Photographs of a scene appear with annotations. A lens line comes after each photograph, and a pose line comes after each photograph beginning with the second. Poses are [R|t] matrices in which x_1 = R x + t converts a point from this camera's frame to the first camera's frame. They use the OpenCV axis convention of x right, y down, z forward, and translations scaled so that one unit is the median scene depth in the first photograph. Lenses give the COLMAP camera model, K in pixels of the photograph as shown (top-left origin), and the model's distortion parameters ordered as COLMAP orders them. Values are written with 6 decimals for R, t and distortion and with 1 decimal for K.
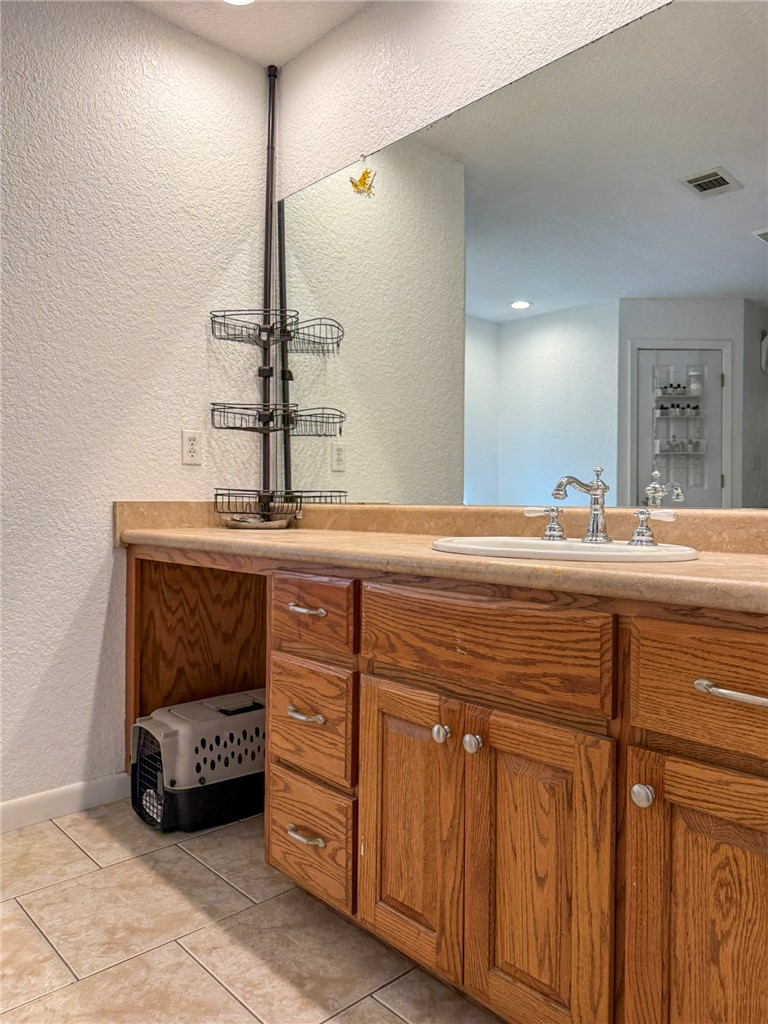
lens RADIAL K [[747.4, 0, 383.1], [0, 747.4, 513.5], [0, 0, 1]] dist [0.012377, -0.008616]
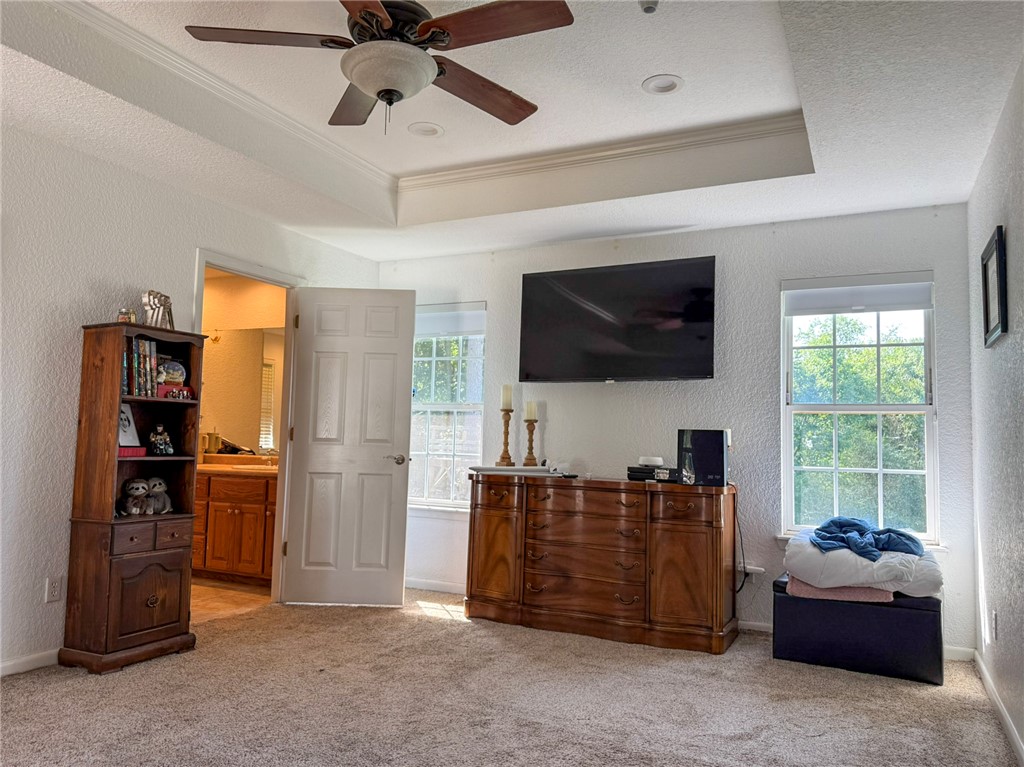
lens RADIAL K [[747.4, 0, 514.1], [0, 747.4, 382.5], [0, 0, 1]] dist [0.012377, -0.008616]
pose [[0.930129, 0.041914, 0.364832, -0.004997], [-0.010155, 0.996021, -0.088538, -0.075642], [-0.367092, 0.078647, 0.926854, -3.653373]]
